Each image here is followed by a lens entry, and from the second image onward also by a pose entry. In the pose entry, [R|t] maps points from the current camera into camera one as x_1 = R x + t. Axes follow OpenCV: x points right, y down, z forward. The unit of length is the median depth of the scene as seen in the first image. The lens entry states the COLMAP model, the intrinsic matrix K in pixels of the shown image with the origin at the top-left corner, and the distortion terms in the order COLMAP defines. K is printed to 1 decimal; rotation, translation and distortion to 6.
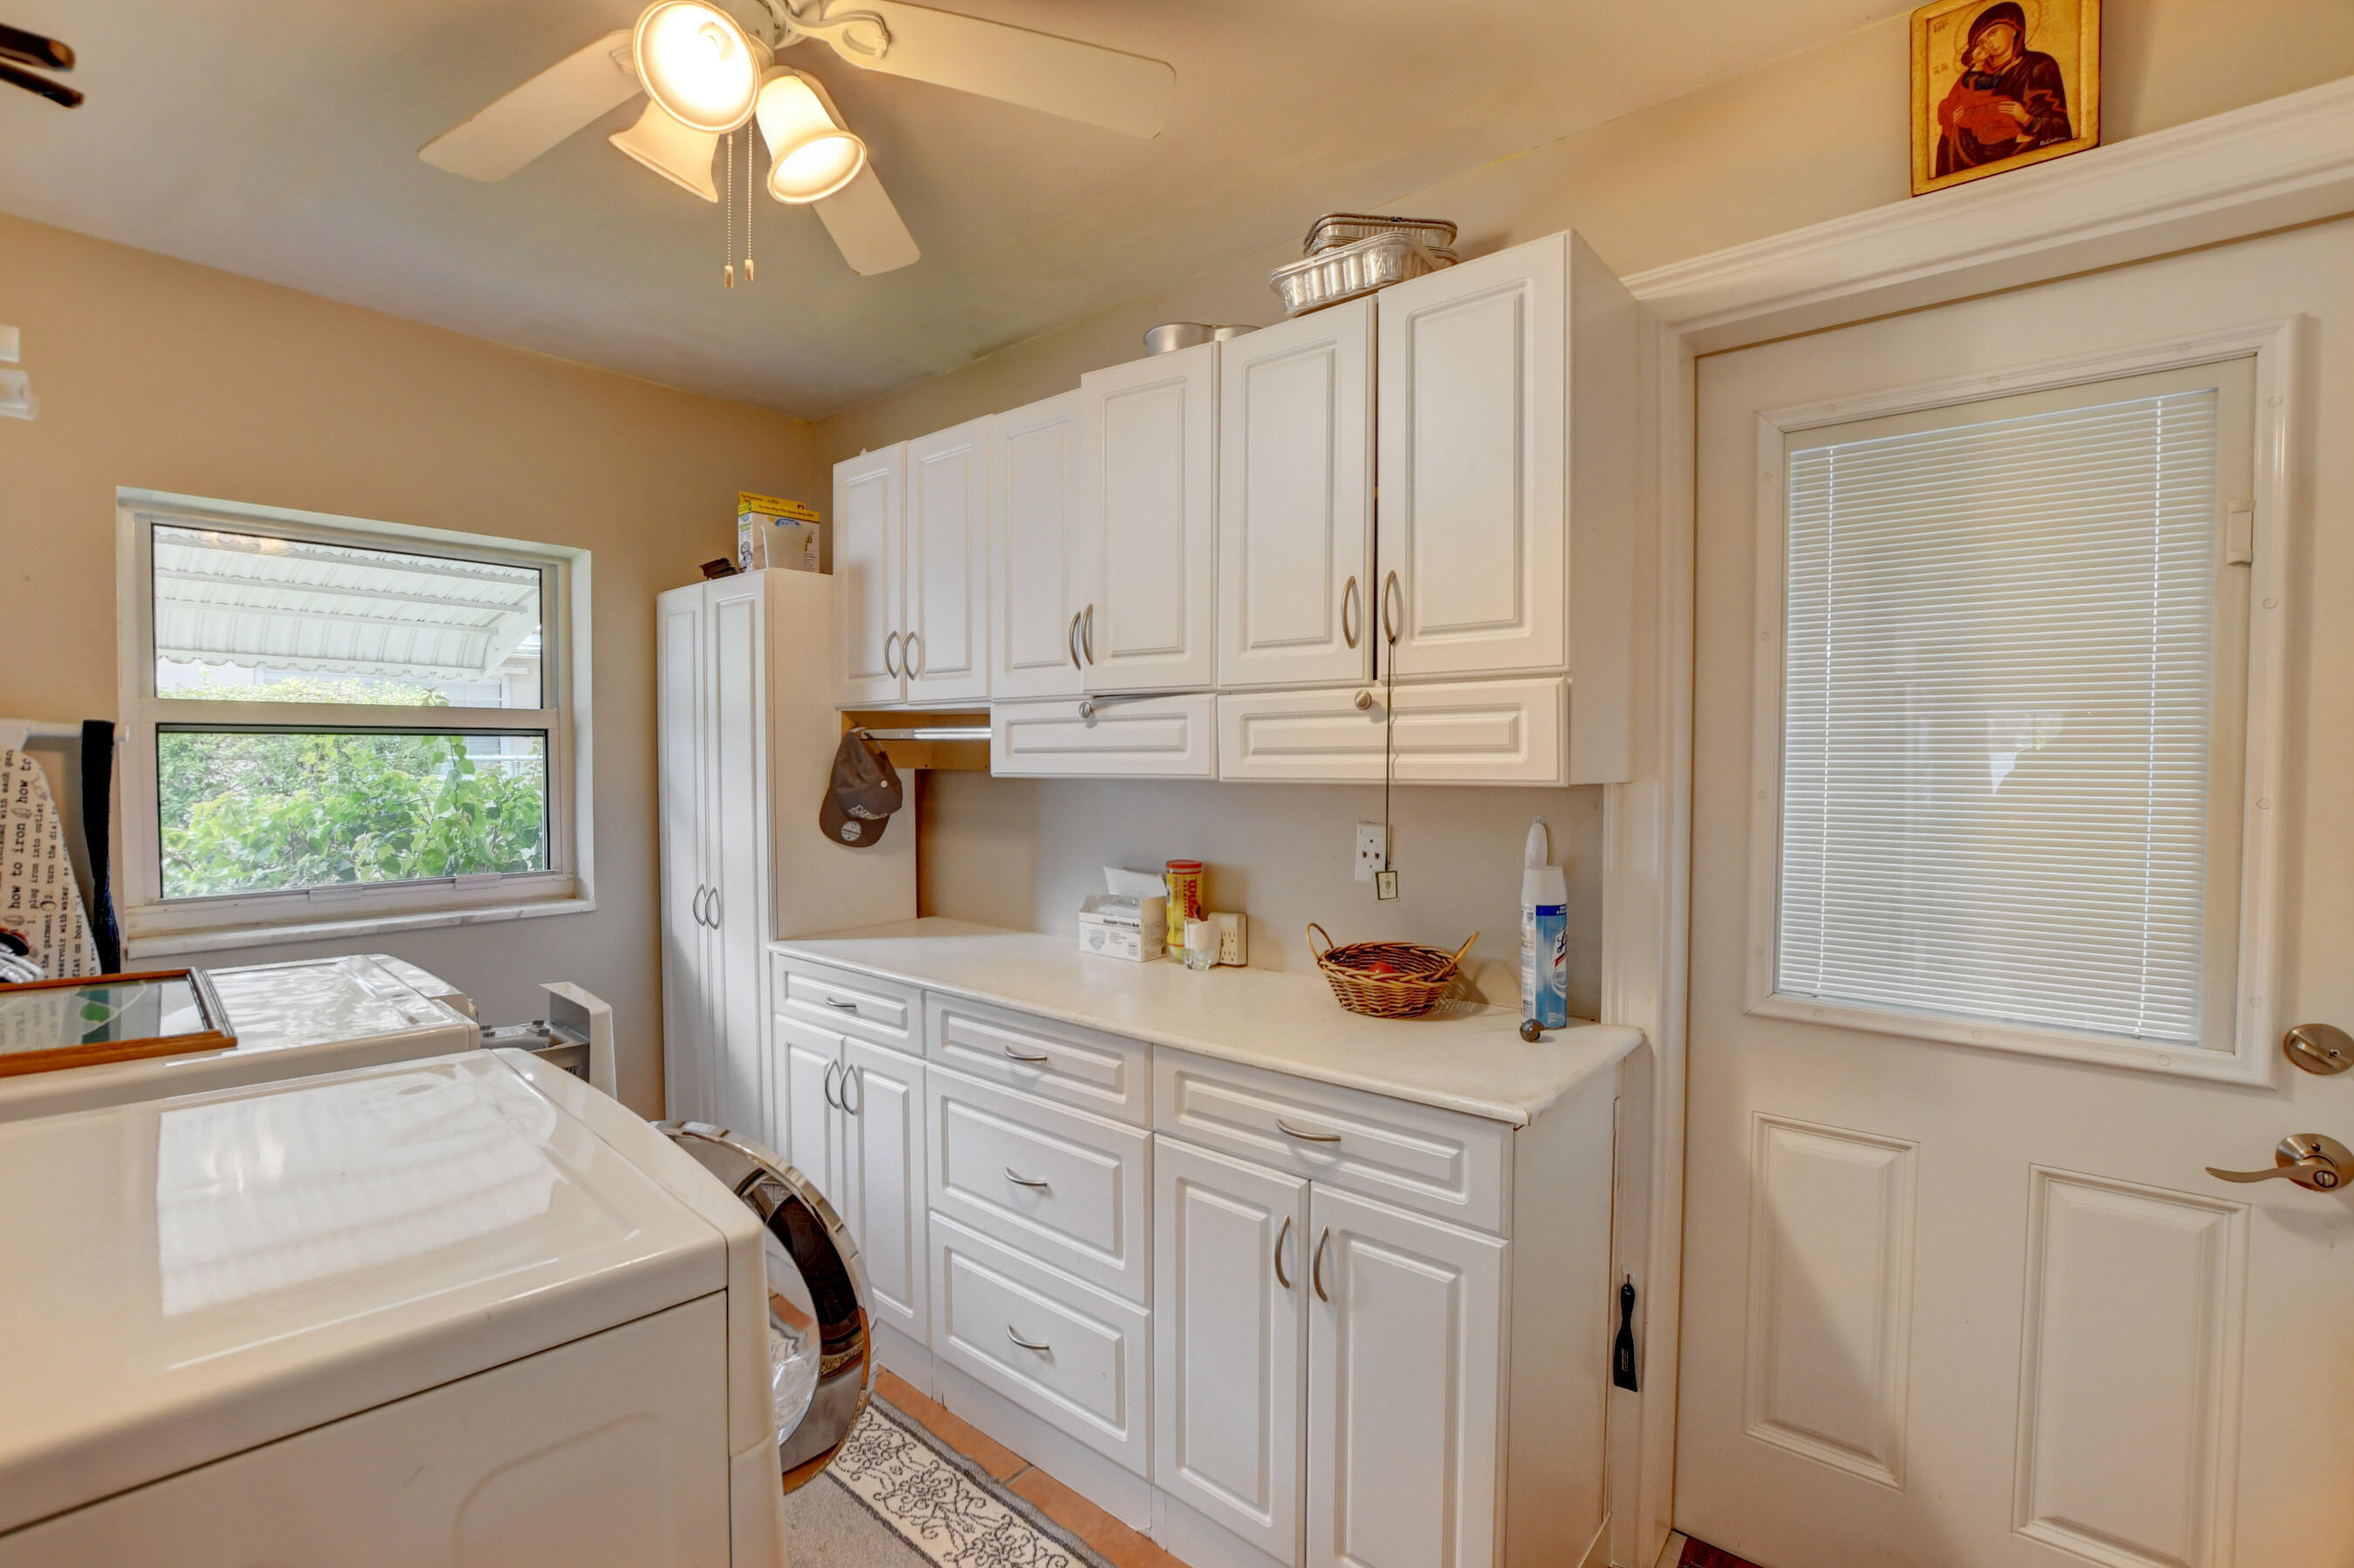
lens RADIAL K [[1038.7, 0, 1165.2], [0, 1038.7, 784.7], [0, 0, 1]] dist [-0.033101, 0.005368]
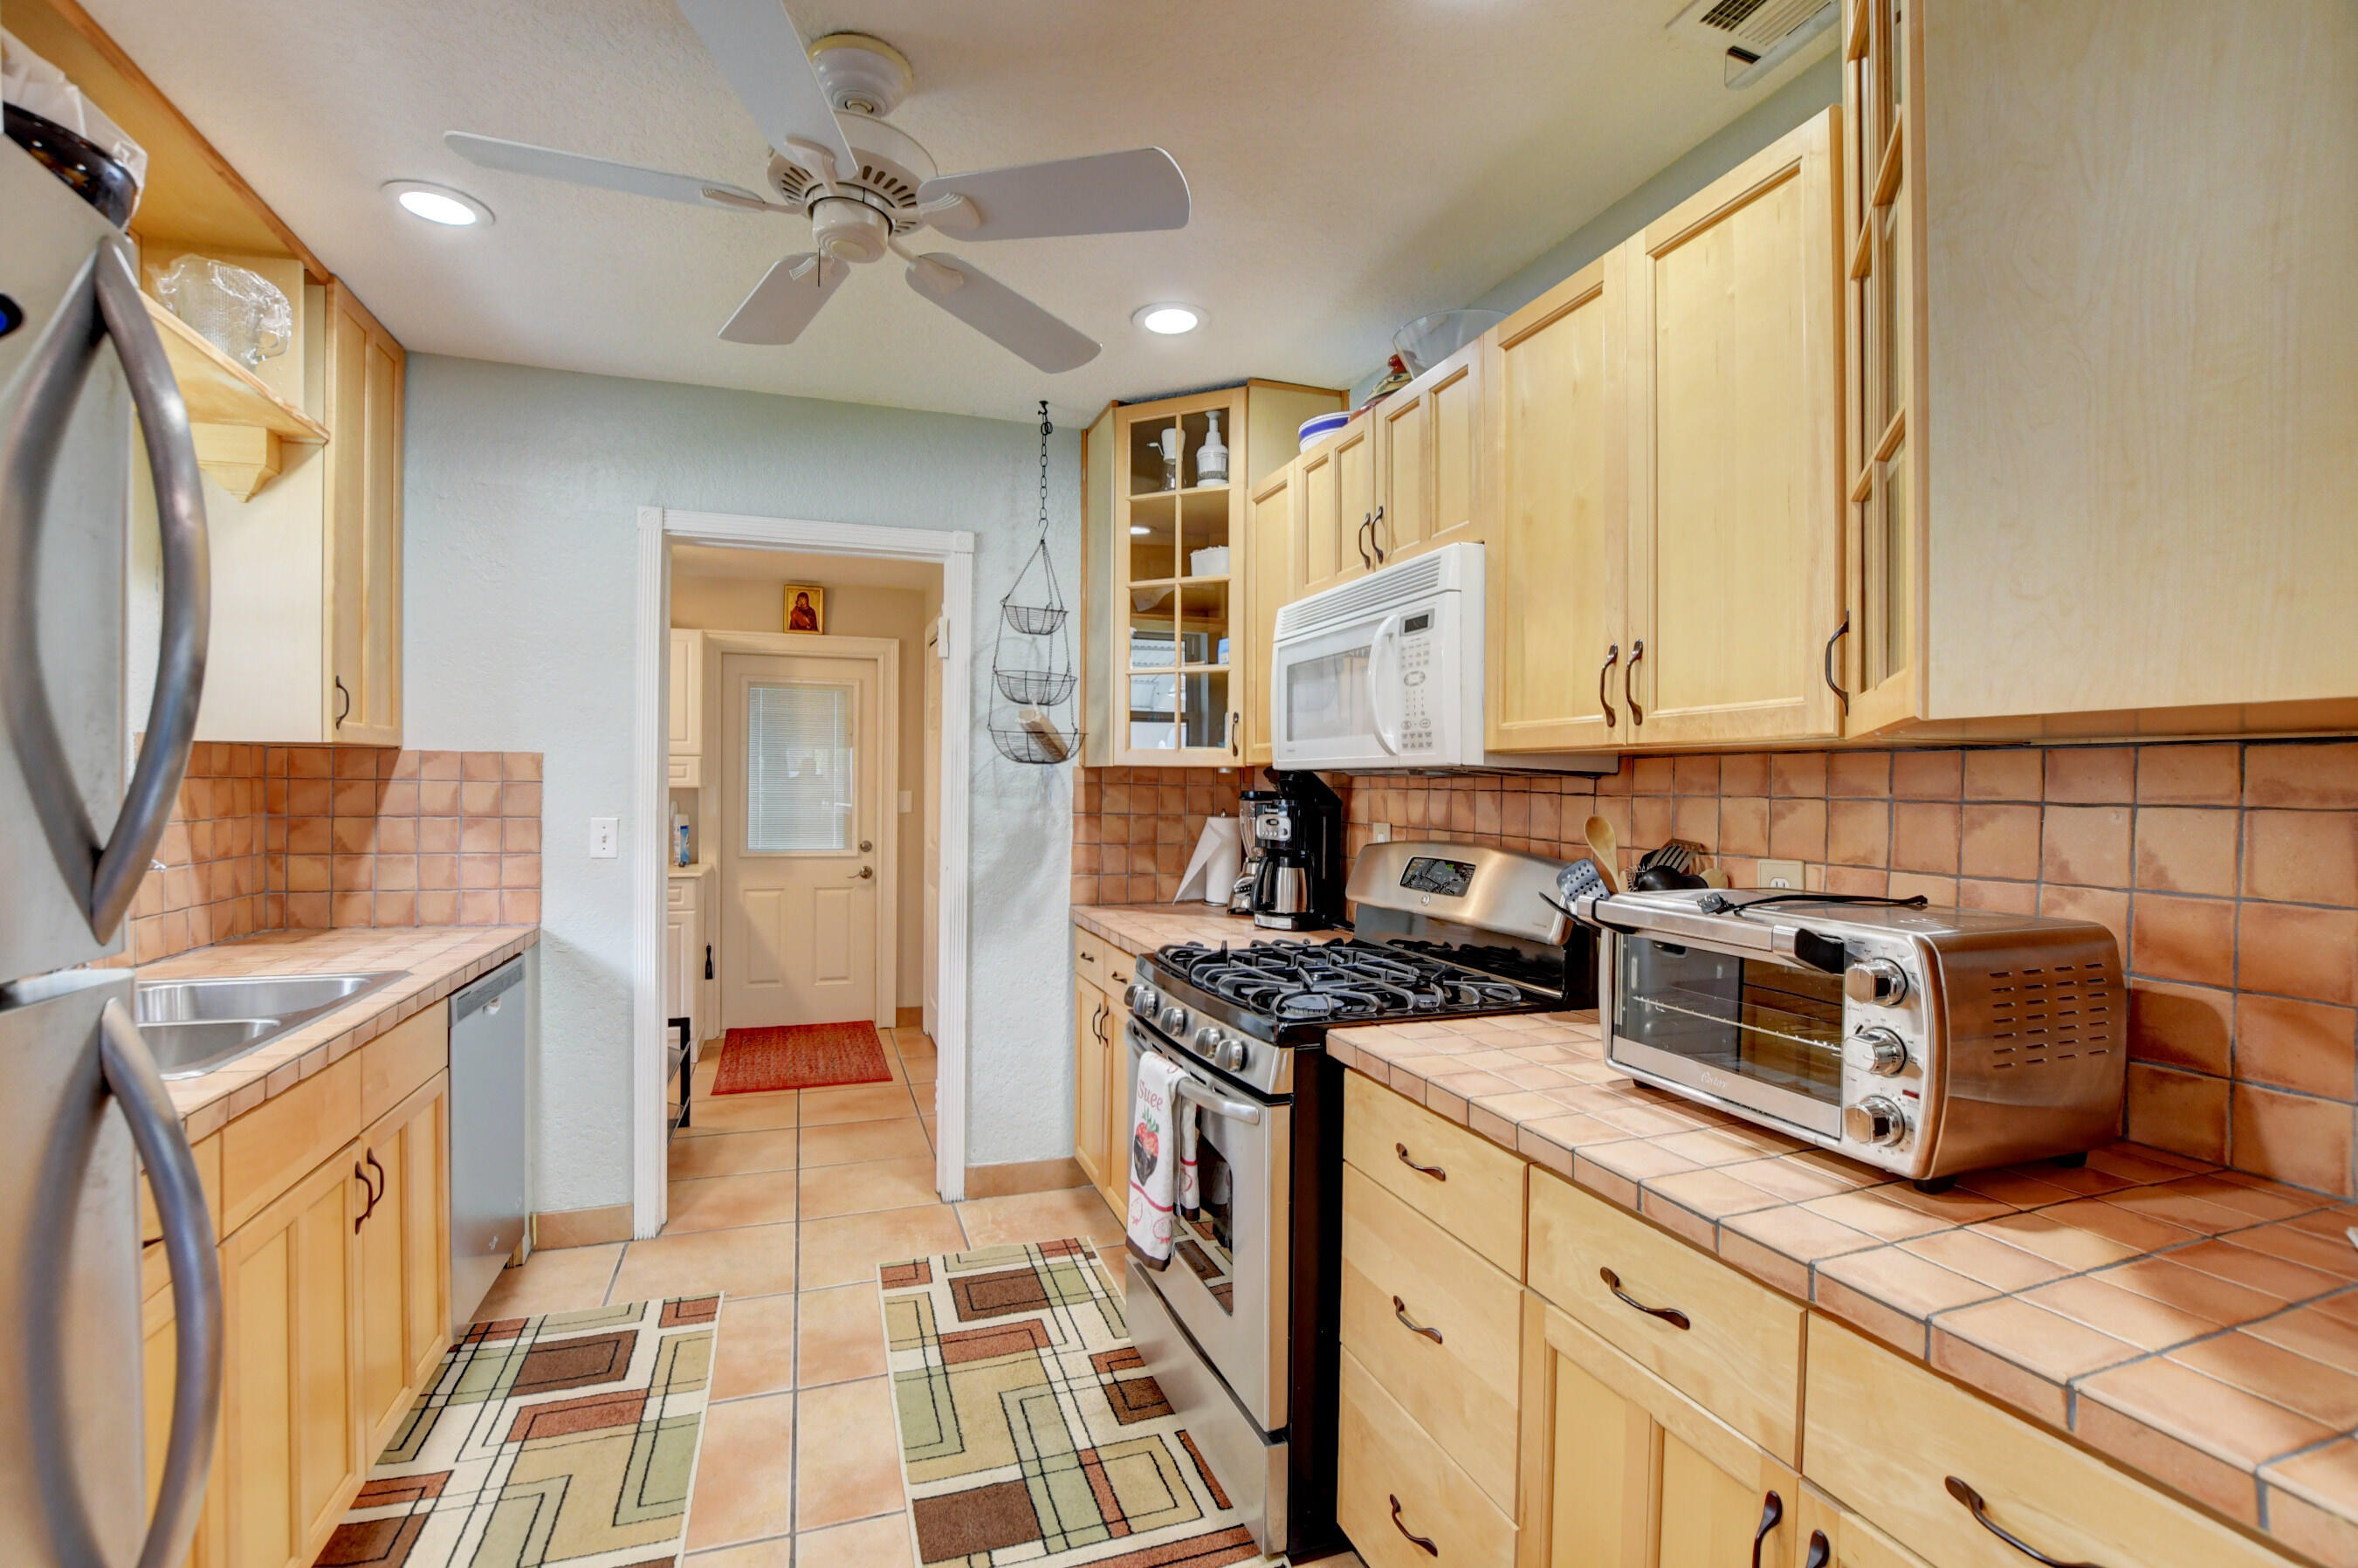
lens RADIAL K [[1040.6, 0, 1160.2], [0, 1040.6, 780.6], [0, 0, 1]] dist [-0.033101, 0.005368]
pose [[0.515389, -0.001854, 0.856955, -1.245827], [0.015185, 0.999860, -0.006969, 0.017844], [-0.856822, 0.016605, 0.515345, -1.471887]]
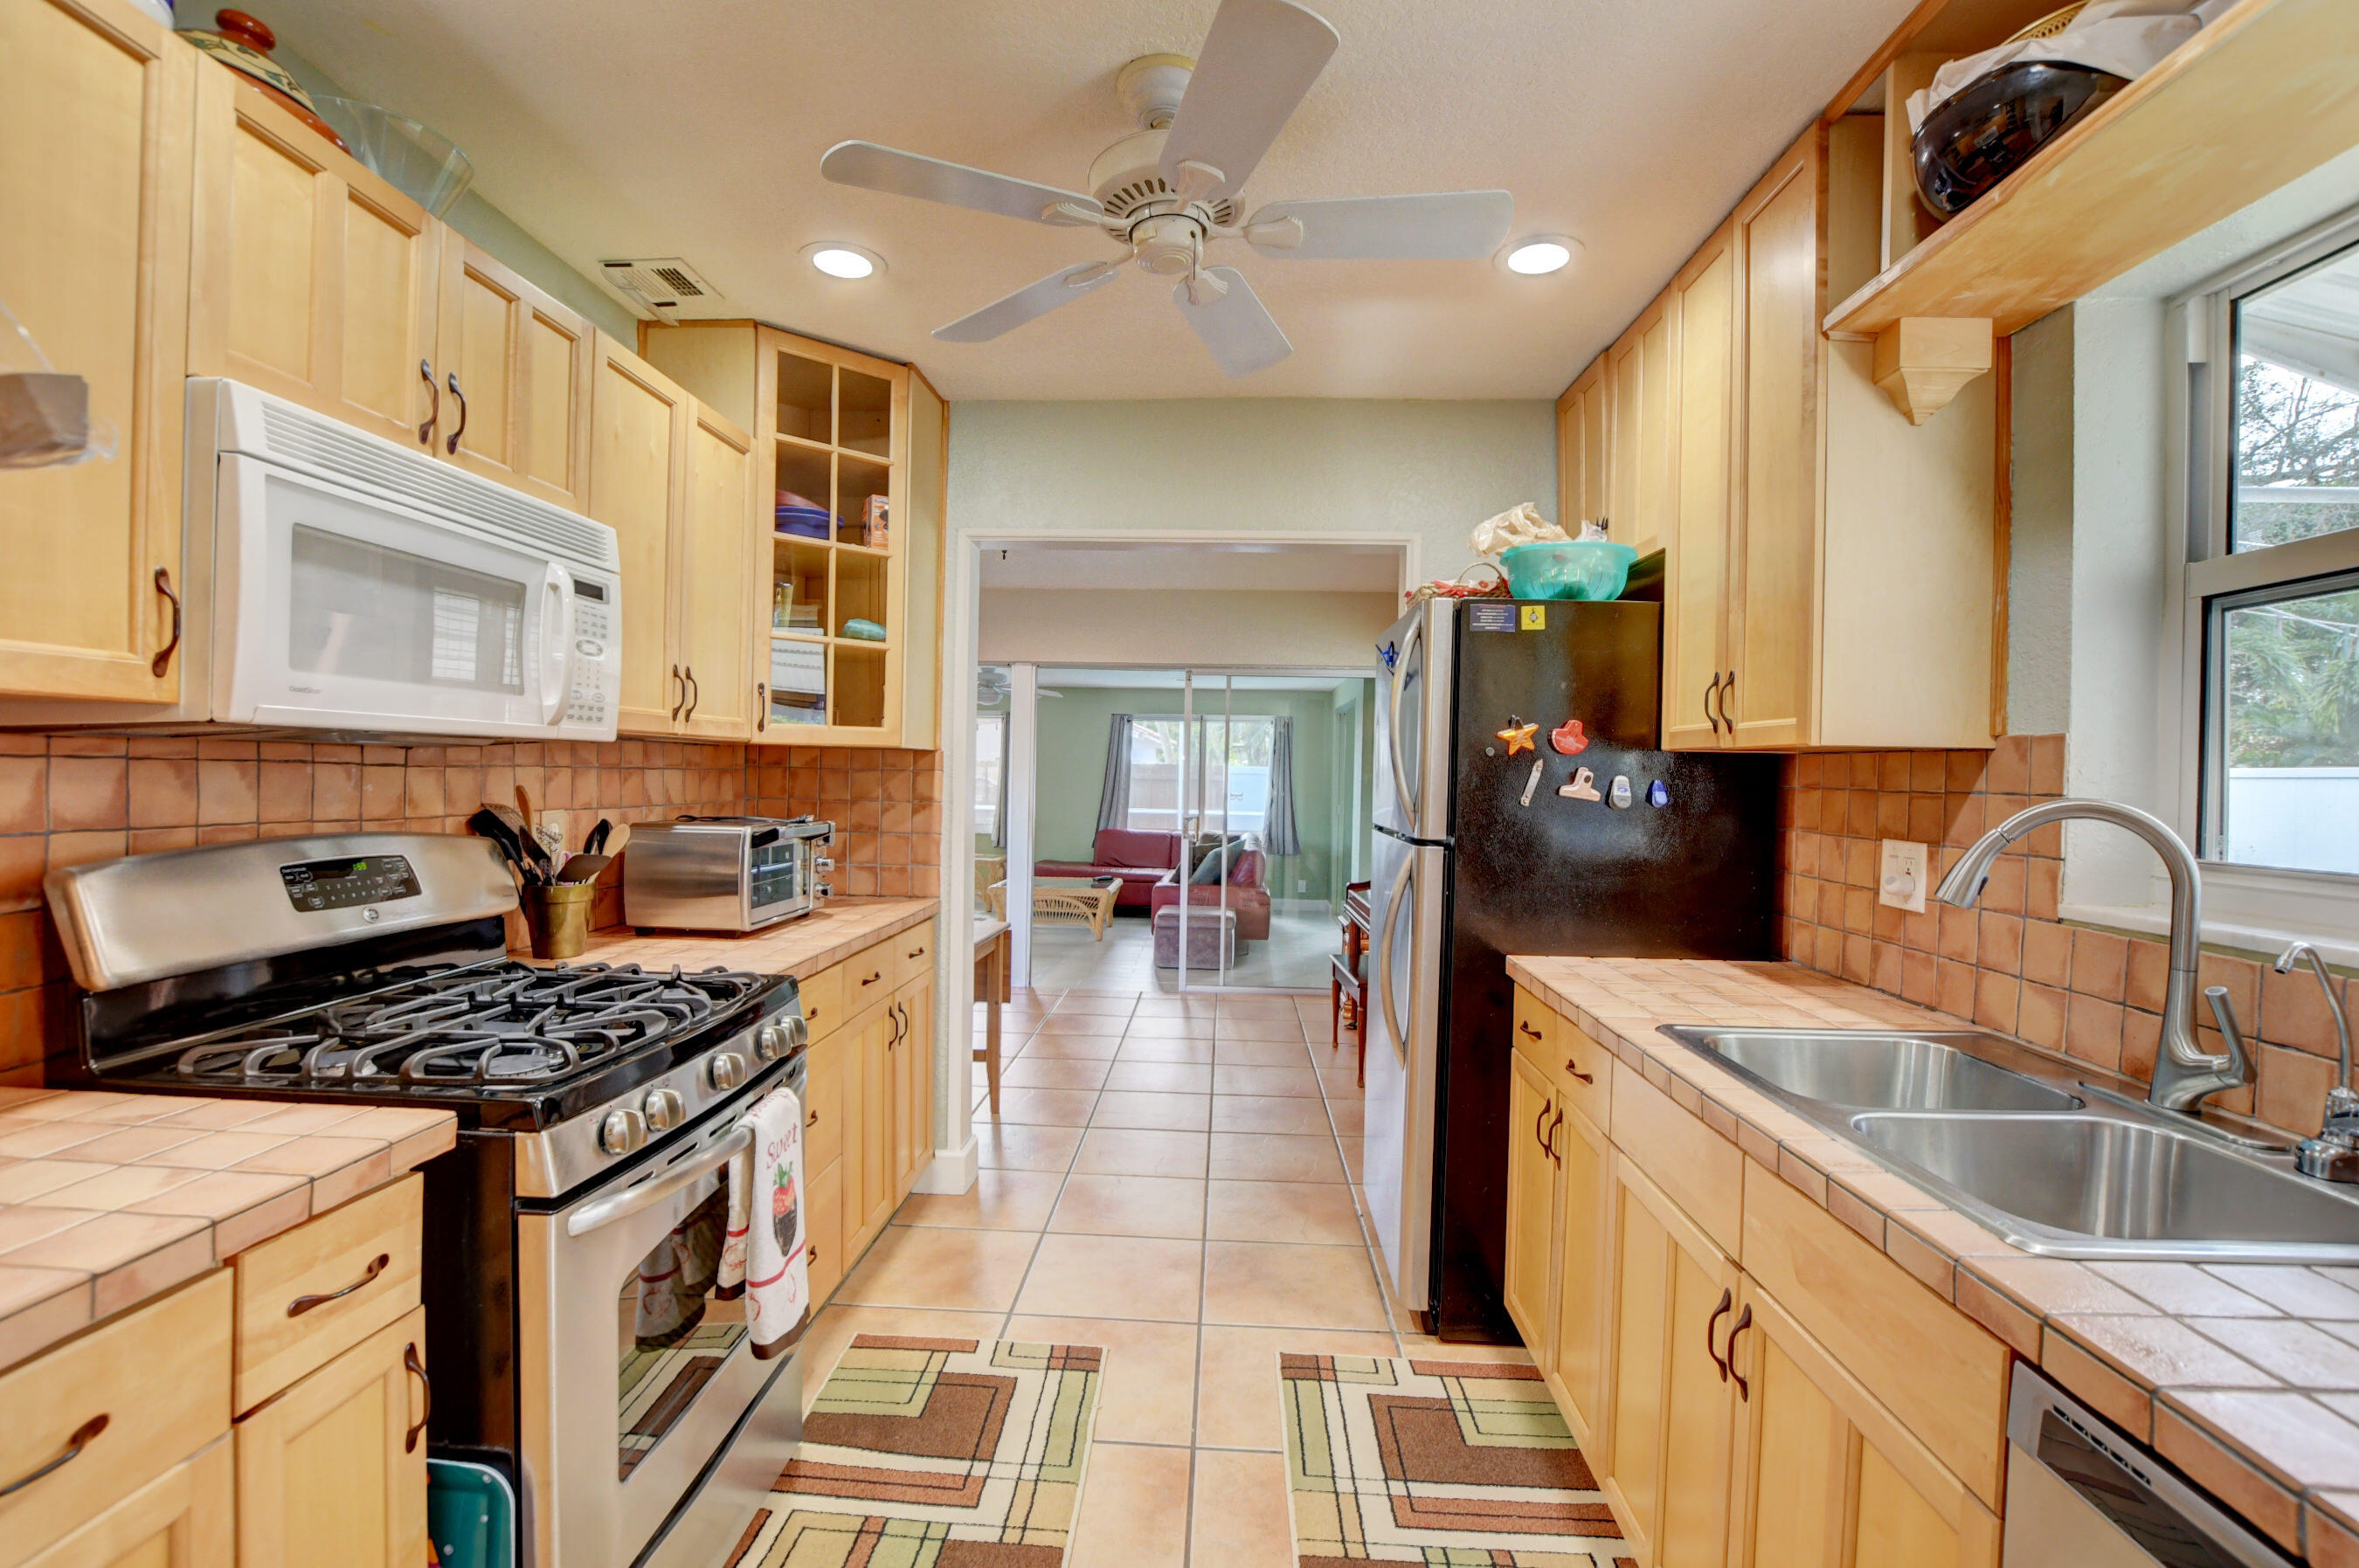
lens RADIAL K [[1040.9, 0, 1174.7], [0, 1040.9, 780.6], [0, 0, 1]] dist [-0.033101, 0.005368]
pose [[-0.795604, -0.016051, -0.605604, -0.191793], [-0.036021, 0.999134, 0.020841, 0.000118], [0.604745, 0.038395, -0.795493, -0.175199]]
